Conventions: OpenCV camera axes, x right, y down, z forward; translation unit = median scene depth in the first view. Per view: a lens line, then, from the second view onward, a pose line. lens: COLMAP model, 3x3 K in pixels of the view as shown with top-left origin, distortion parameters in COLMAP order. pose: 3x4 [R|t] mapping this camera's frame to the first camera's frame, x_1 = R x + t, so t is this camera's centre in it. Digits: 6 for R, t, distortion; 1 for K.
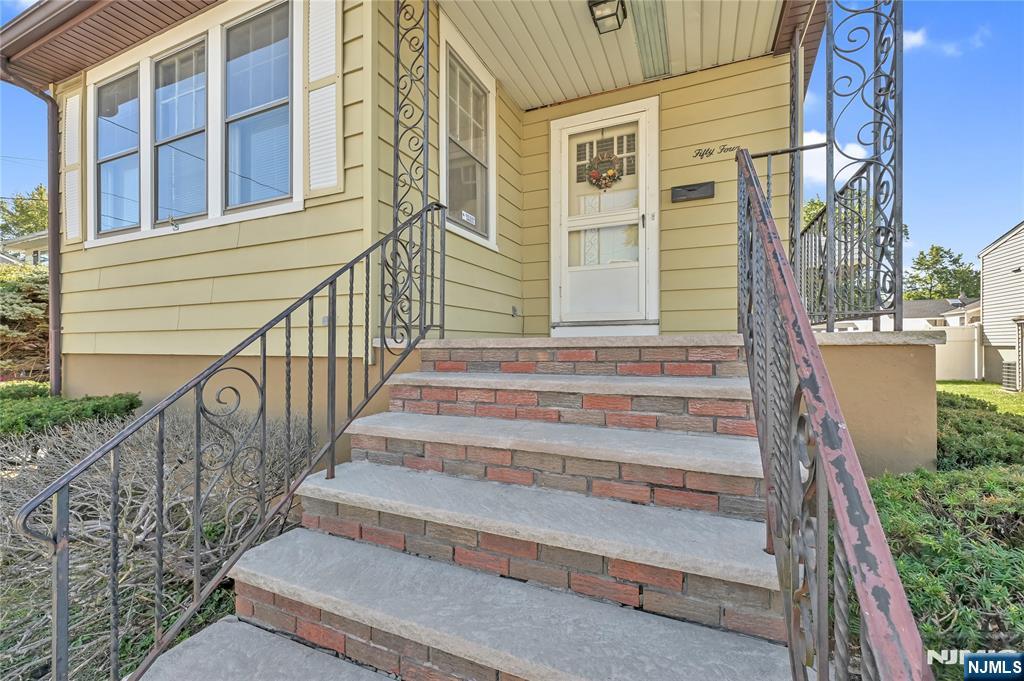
lens RADIAL K [[423.2, 0, 515.7], [0, 423.2, 345.2], [0, 0, 1]] dist [-0.000486, -0.000288]
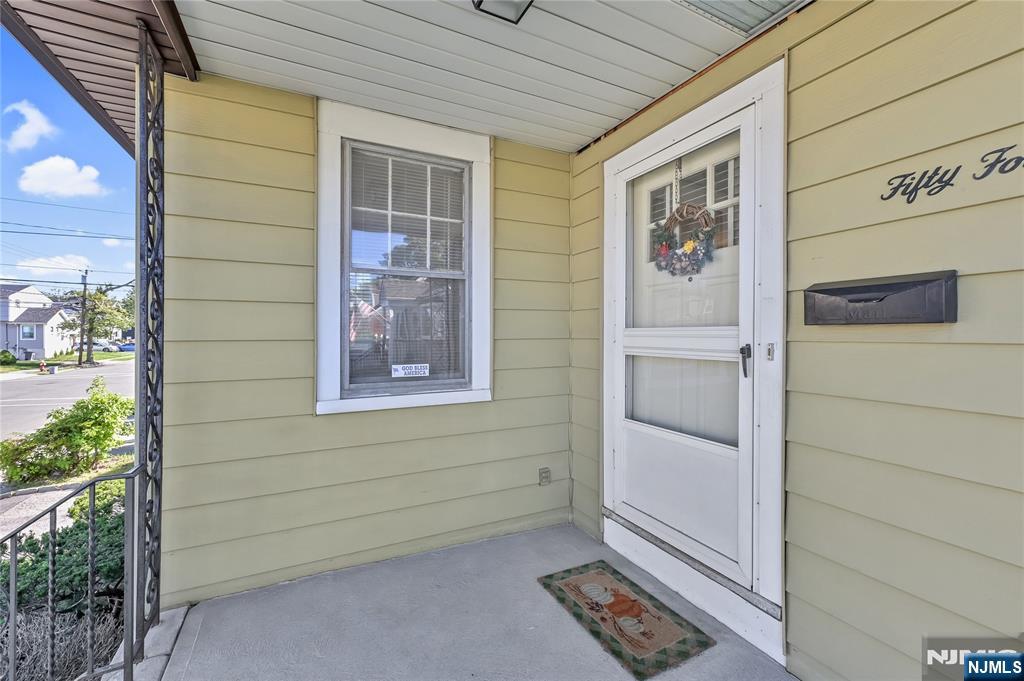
lens RADIAL K [[417.8, 0, 506.6], [0, 417.8, 336.0], [0, 0, 1]] dist [0.000433, -0.000639]
pose [[0.765849, 0.006254, -0.642990, 0.368722], [-0.008010, 0.999968, 0.000185, -0.300272], [0.642970, 0.005009, 0.765875, 0.490641]]
